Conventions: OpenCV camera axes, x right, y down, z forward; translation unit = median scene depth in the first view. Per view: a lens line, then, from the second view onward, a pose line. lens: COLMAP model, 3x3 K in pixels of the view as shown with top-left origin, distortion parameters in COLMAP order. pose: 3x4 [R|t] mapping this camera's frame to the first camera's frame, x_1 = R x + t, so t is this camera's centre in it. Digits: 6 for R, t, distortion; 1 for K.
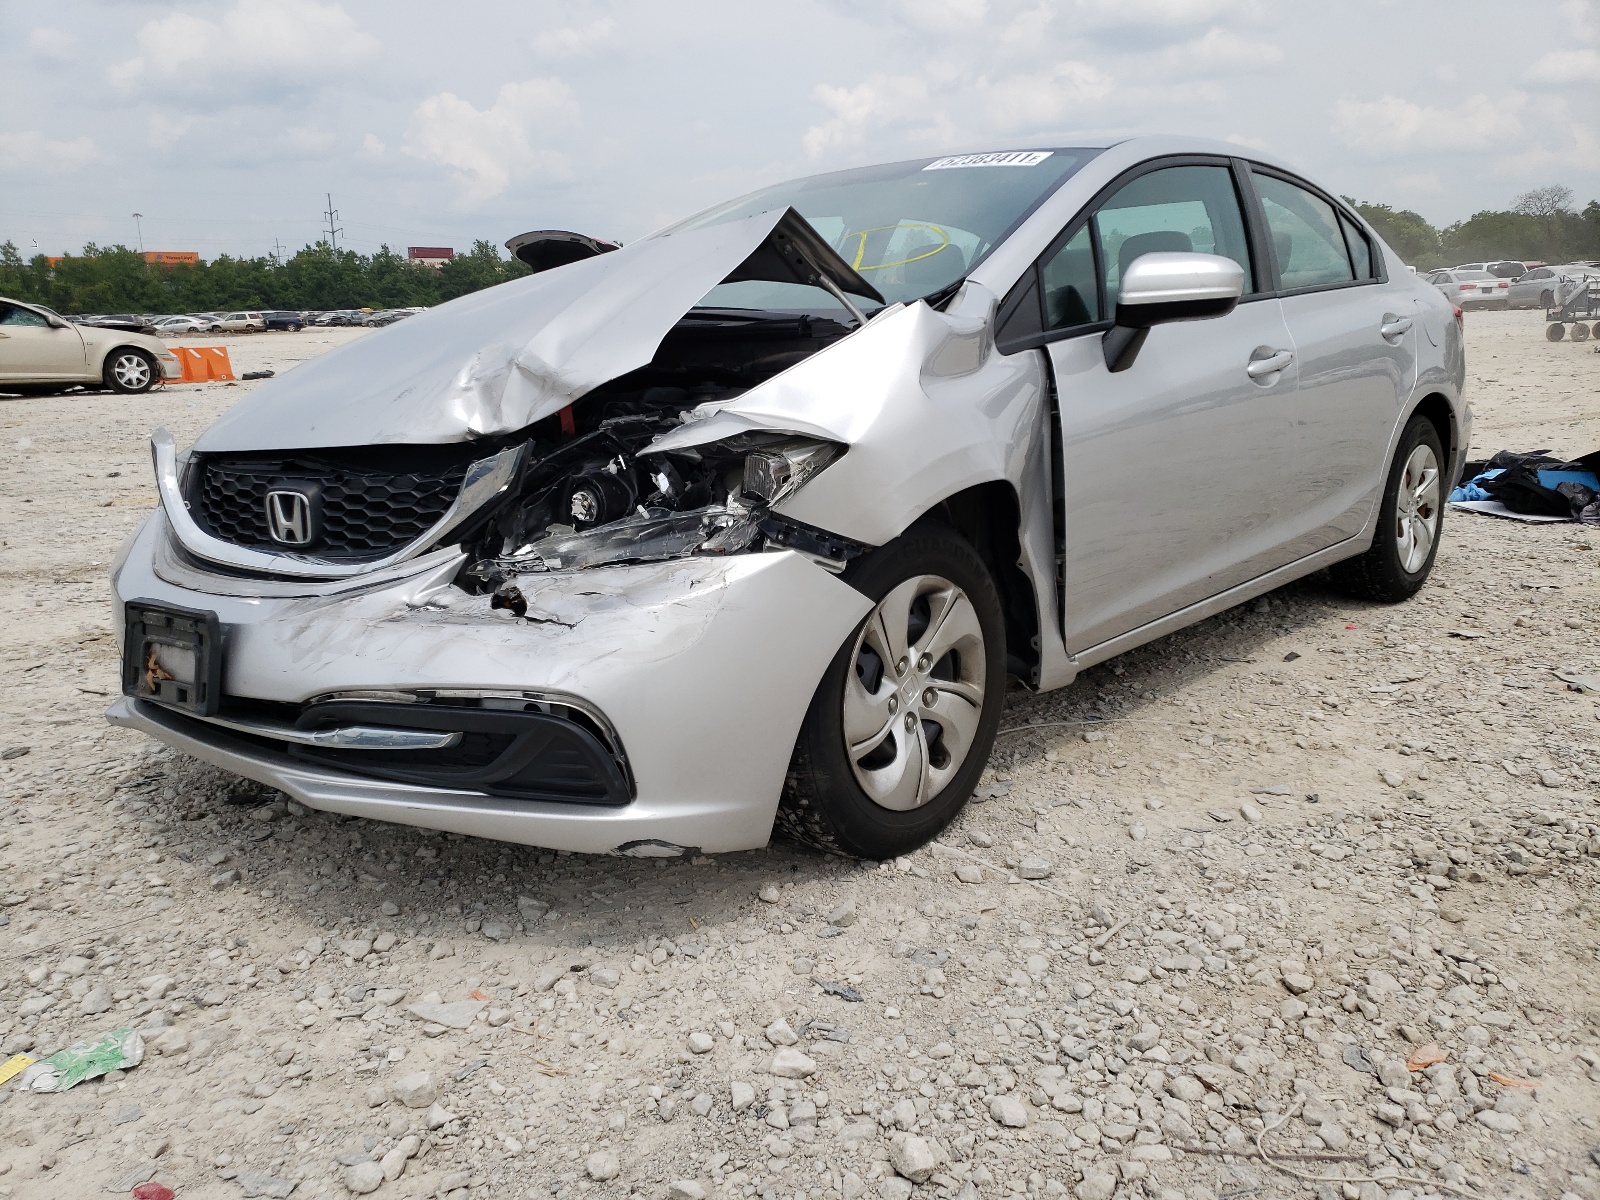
lens RADIAL K [[1212.3, 0, 800.0], [0, 1212.3, 600.0], [0, 0, 1]] dist [-0.001286, -0.007763]
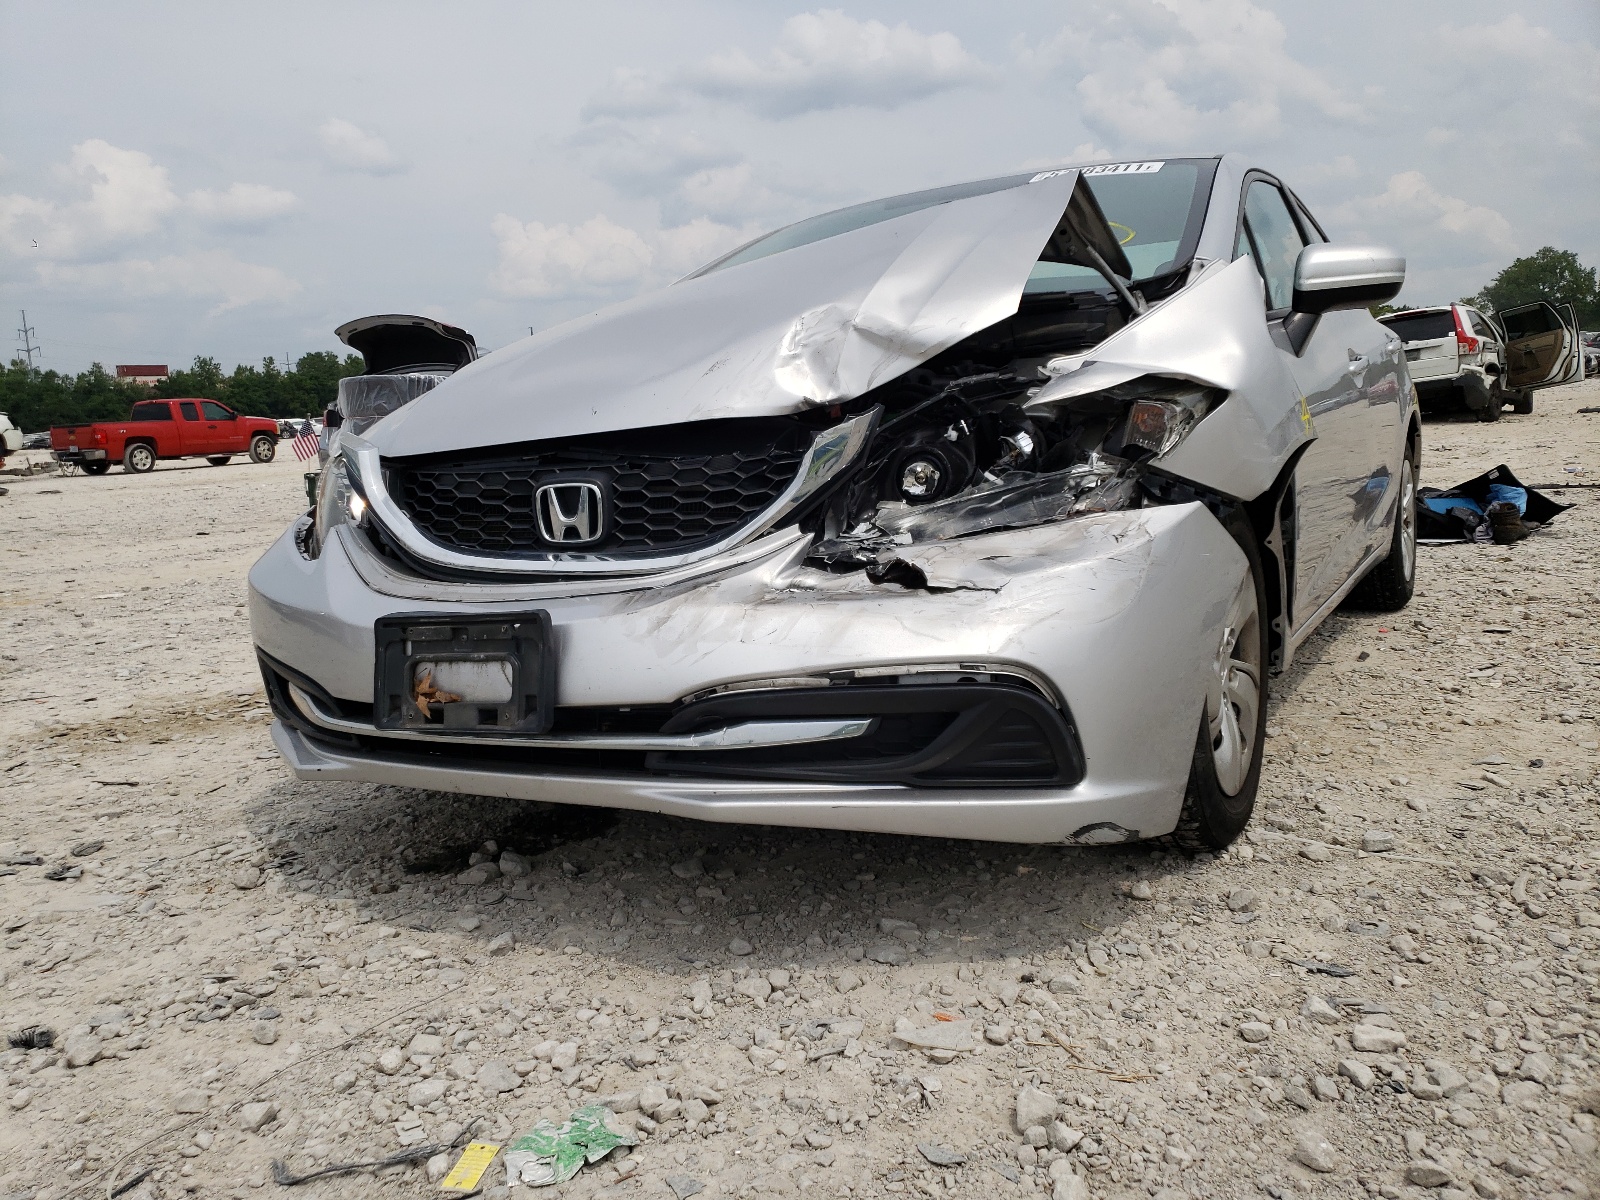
lens RADIAL K [[1212.8, 0, 799.8], [0, 1212.8, 562.0], [0, 0, 1]] dist [-0.003807, -0.007891]
pose [[0.986296, -0.055126, 0.155502, -0.431911], [0.071559, 0.992193, -0.102140, 0.076149], [-0.148657, 0.111868, 0.982541, 0.118285]]
